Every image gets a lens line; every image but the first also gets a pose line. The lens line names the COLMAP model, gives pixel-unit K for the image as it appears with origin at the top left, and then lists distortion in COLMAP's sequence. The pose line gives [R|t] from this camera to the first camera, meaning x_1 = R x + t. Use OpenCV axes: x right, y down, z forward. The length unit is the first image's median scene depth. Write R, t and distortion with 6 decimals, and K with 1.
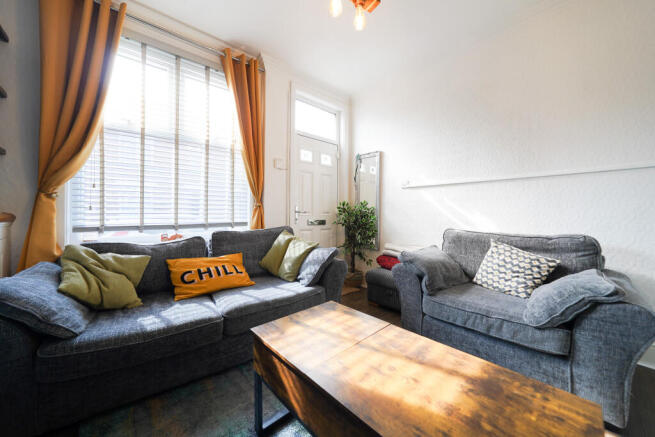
lens RADIAL K [[237.9, 0, 326.1], [0, 237.9, 215.0], [0, 0, 1]] dist [-0.001658, -0.000020]
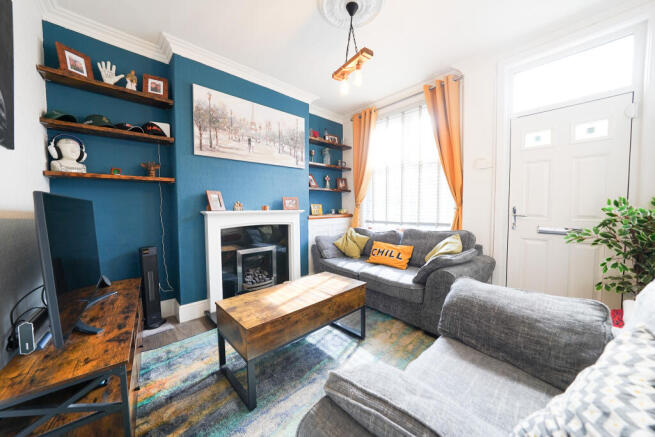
lens RADIAL K [[237.9, 0, 326.1], [0, 237.9, 215.0], [0, 0, 1]] dist [-0.001658, -0.000020]
pose [[0.017603, 0.030158, -0.999390, 0.968830], [-0.002273, 0.999544, 0.030122, -0.053985], [0.999842, 0.001741, 0.017664, 0.508654]]
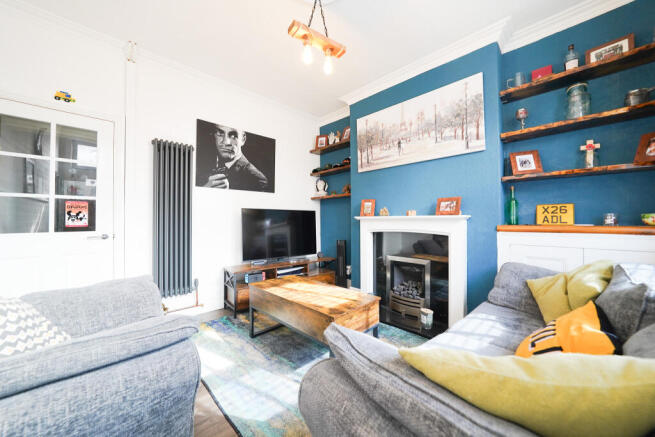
lens RADIAL K [[237.9, 0, 326.1], [0, 237.9, 215.0], [0, 0, 1]] dist [-0.001658, -0.000020]
pose [[-0.999098, -0.000681, -0.042463, 0.066315], [-0.000217, 0.999940, -0.010933, -0.029452], [0.042468, -0.010914, -0.999038, 1.364021]]
